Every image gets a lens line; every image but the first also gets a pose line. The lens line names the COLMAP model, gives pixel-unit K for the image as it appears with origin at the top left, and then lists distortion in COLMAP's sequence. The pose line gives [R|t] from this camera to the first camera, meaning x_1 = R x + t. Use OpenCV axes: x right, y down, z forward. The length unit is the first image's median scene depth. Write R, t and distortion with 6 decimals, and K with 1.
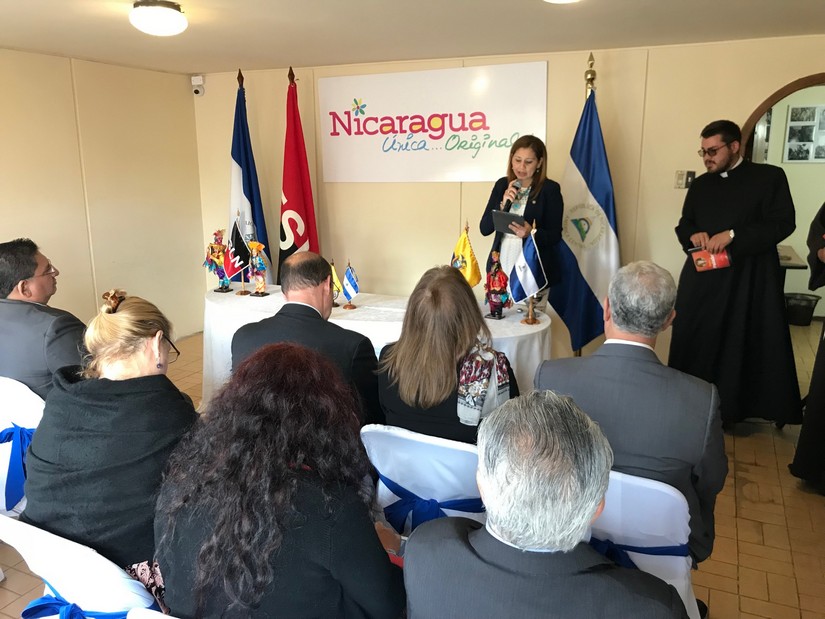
lens RADIAL K [[674.2, 0, 412.8], [0, 674.2, 308.8], [0, 0, 1]] dist [0.007203, 0.004162]
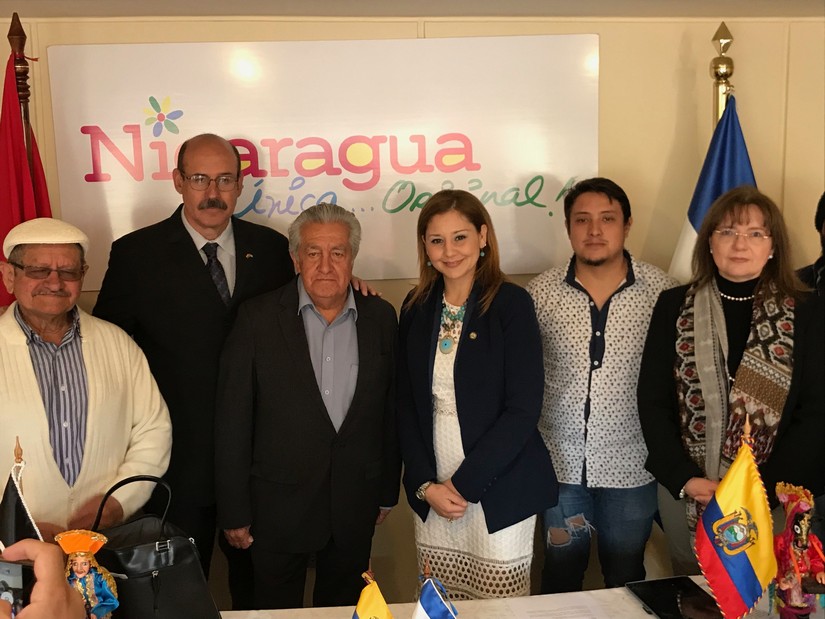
lens RADIAL K [[991.7, 0, 412.4], [0, 991.7, 310.2], [0, 0, 1]] dist [-0.001892, 0.000000]
pose [[0.895735, -0.064034, 0.439953, -0.234652], [0.105978, 0.991801, -0.071415, -0.120525], [-0.431772, 0.110594, 0.895177, 0.398874]]
